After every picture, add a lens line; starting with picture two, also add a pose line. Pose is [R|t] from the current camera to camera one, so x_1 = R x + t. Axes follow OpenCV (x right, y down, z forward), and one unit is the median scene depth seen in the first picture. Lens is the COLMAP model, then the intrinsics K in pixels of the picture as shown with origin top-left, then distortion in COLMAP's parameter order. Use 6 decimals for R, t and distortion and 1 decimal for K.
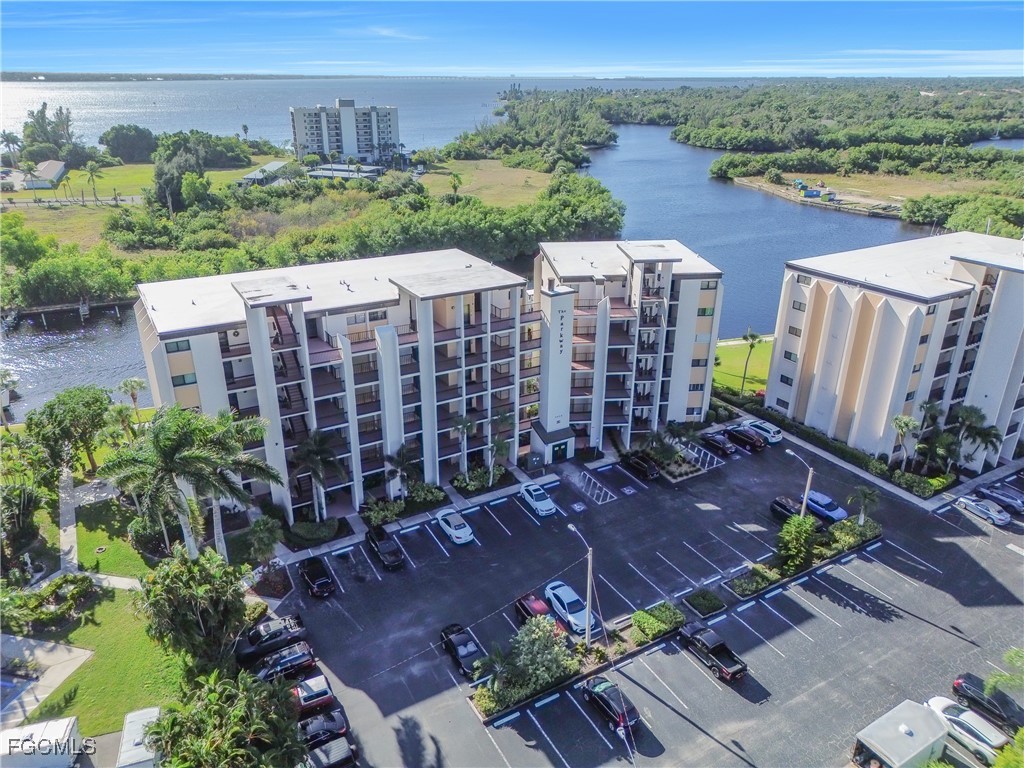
lens RADIAL K [[715.4, 0, 509.8], [0, 715.4, 377.0], [0, 0, 1]] dist [0.059469, -0.052978]
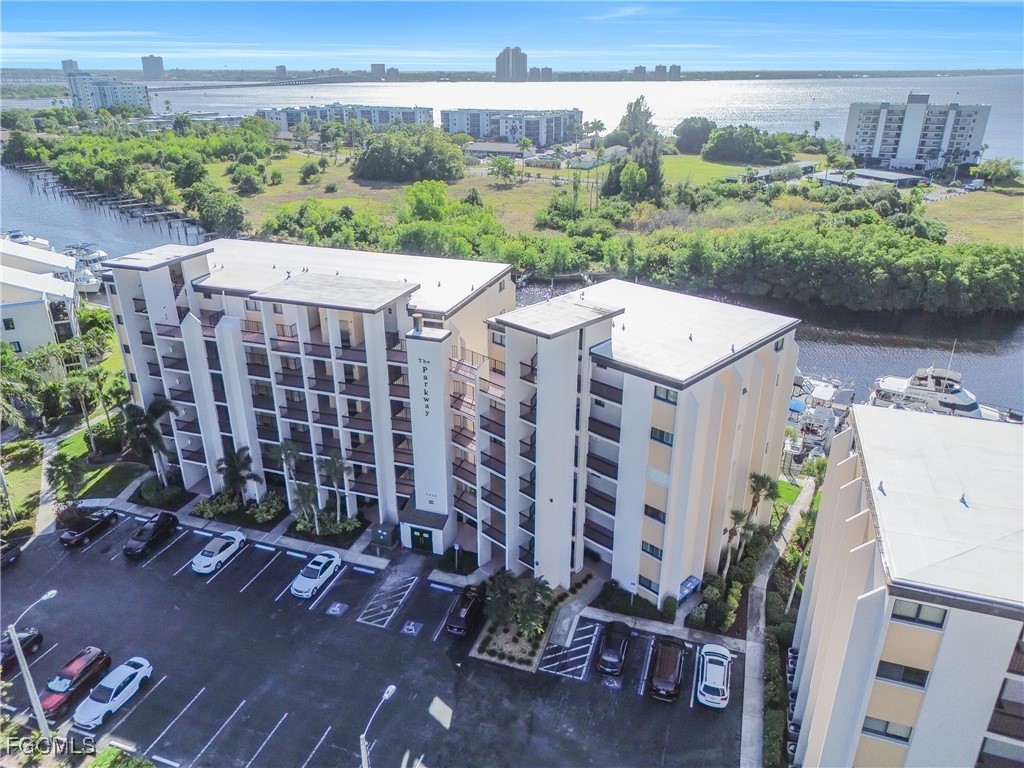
lens RADIAL K [[715.4, 0, 511.9], [0, 715.4, 379.0], [0, 0, 1]] dist [0.059469, -0.052978]
pose [[0.660337, 0.292912, -0.691490, 0.595994], [-0.289163, 0.948972, 0.125844, -0.177516], [0.693066, 0.116853, 0.711340, 0.486185]]
